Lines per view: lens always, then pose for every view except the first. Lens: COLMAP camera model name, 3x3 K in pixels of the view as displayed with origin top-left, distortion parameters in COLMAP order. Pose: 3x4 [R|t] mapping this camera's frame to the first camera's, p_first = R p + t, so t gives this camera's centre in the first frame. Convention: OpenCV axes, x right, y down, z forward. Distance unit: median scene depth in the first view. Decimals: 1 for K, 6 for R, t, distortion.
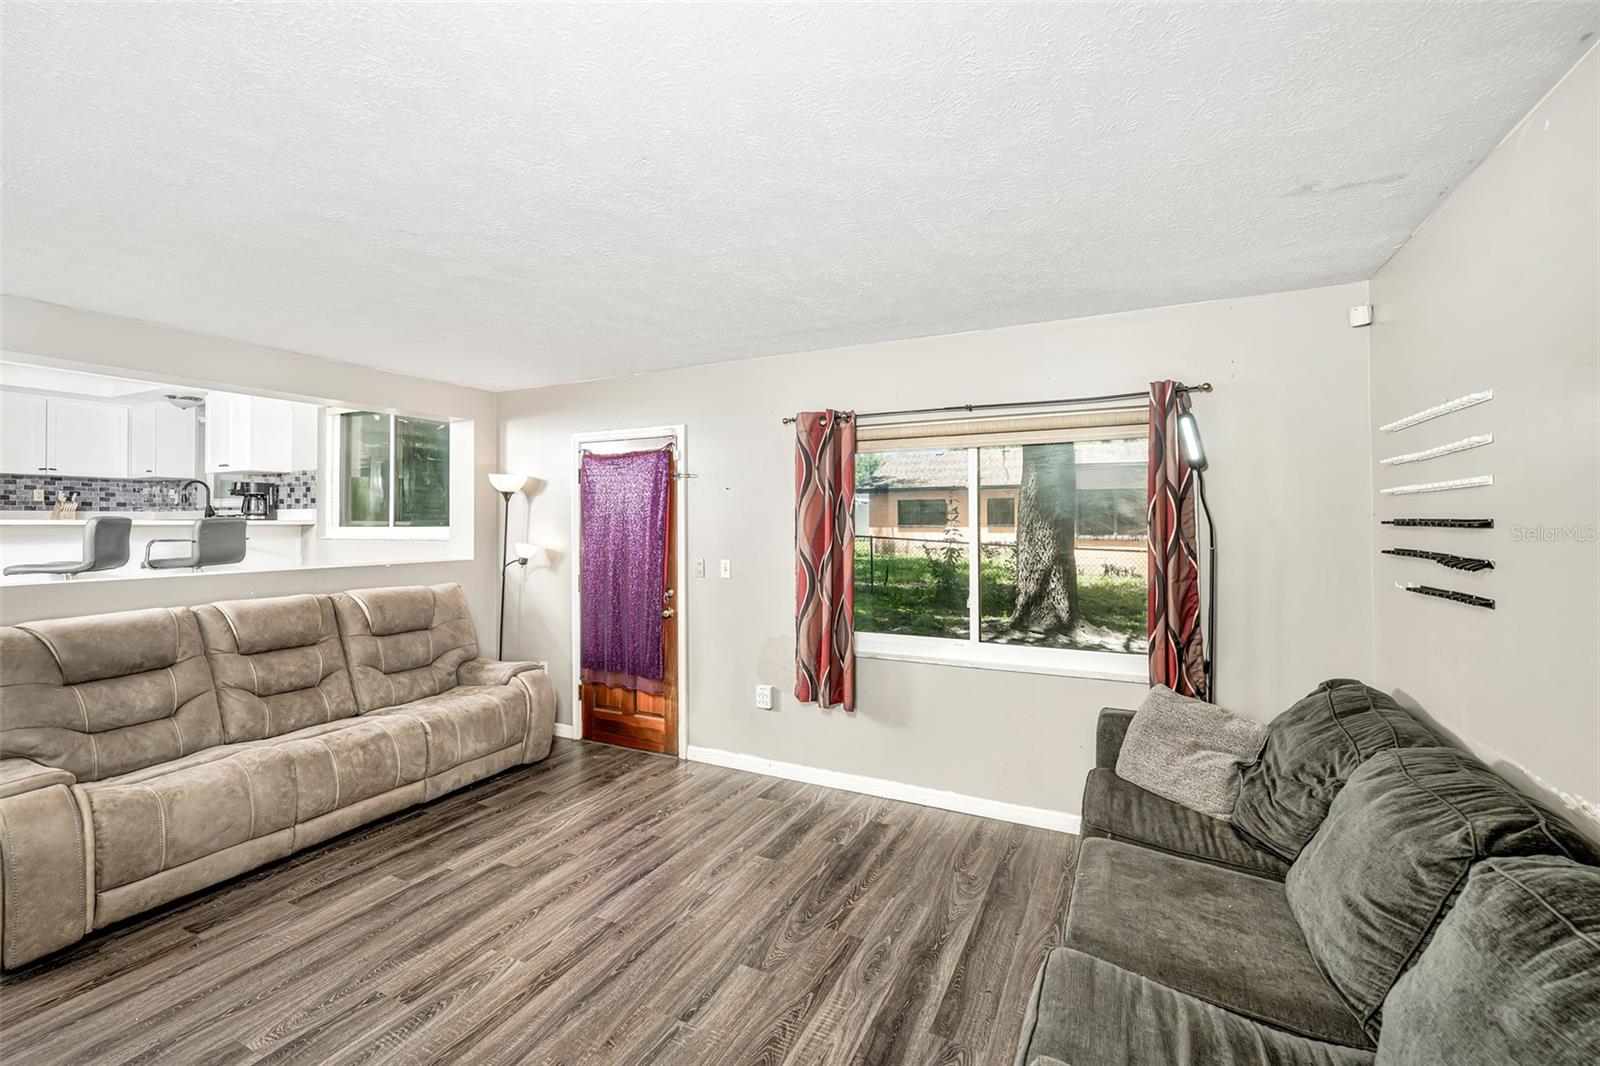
lens RADIAL K [[659.0, 0, 799.3], [0, 659.0, 516.9], [0, 0, 1]] dist [-0.000744, -0.000159]
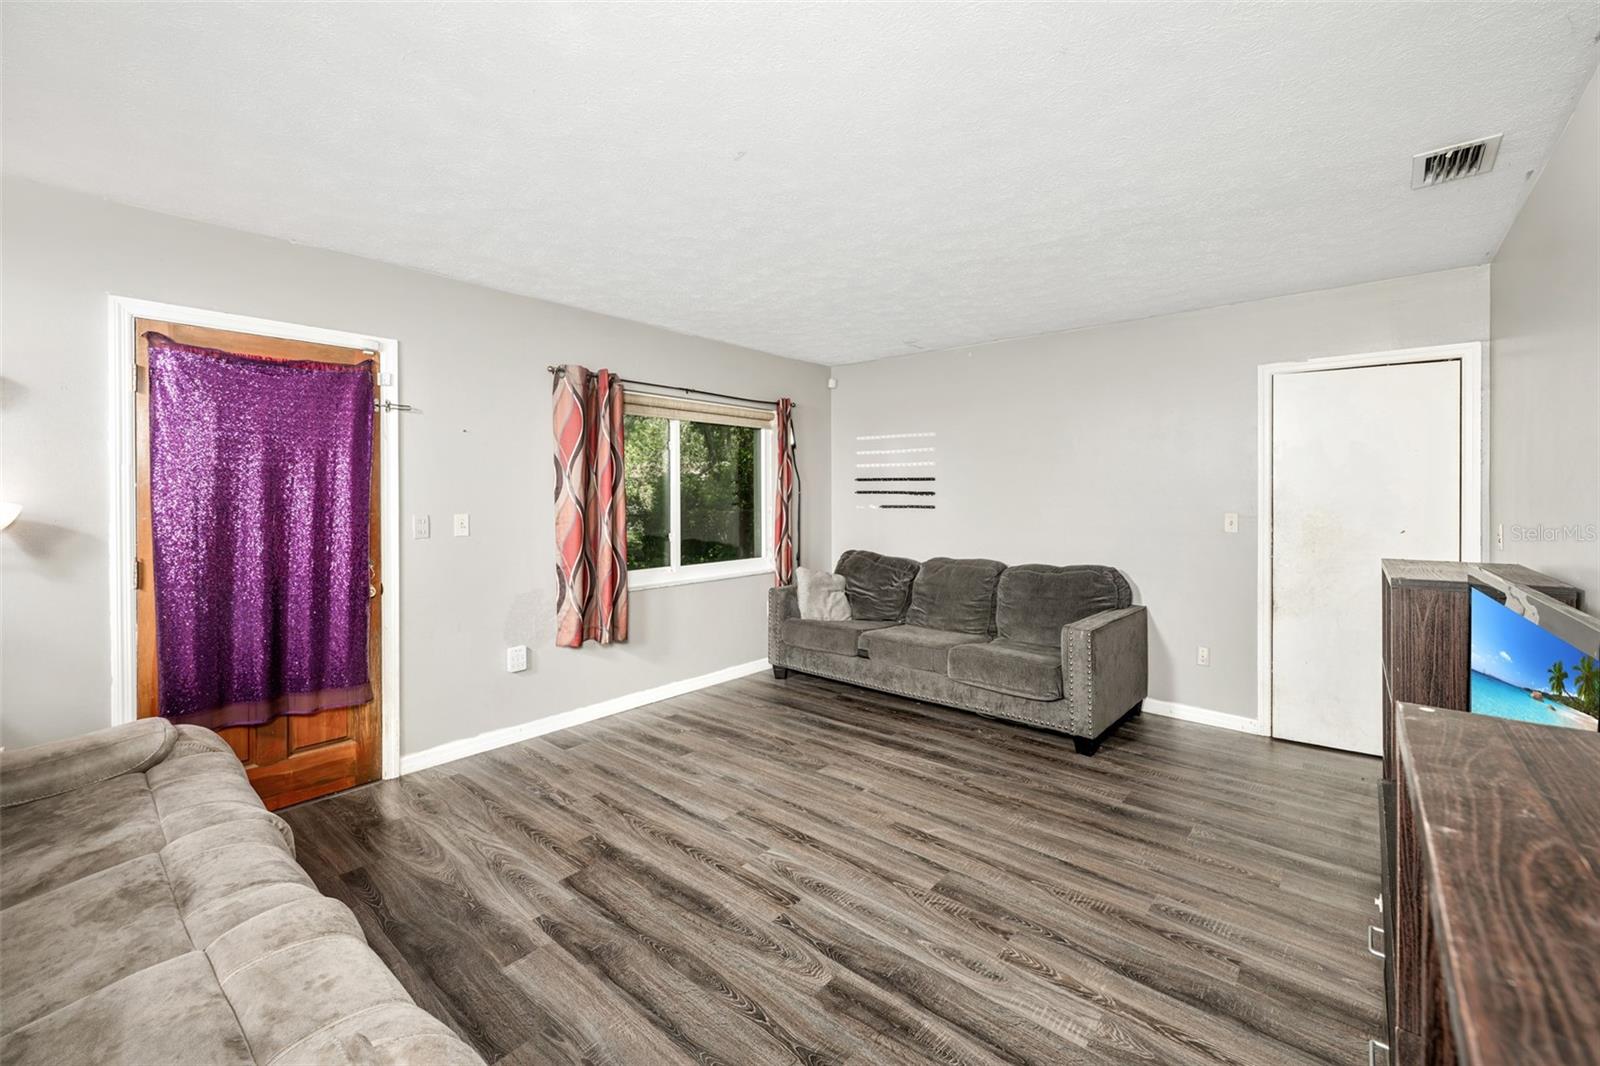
lens RADIAL K [[664.0, 0, 802.3], [0, 664.0, 498.9], [0, 0, 1]] dist [-0.000467, -0.000200]
pose [[0.246392, -0.006865, 0.969146, -1.179066], [-0.009393, 0.999911, 0.009471, 0.046751], [-0.969125, -0.011437, 0.246305, 0.521961]]
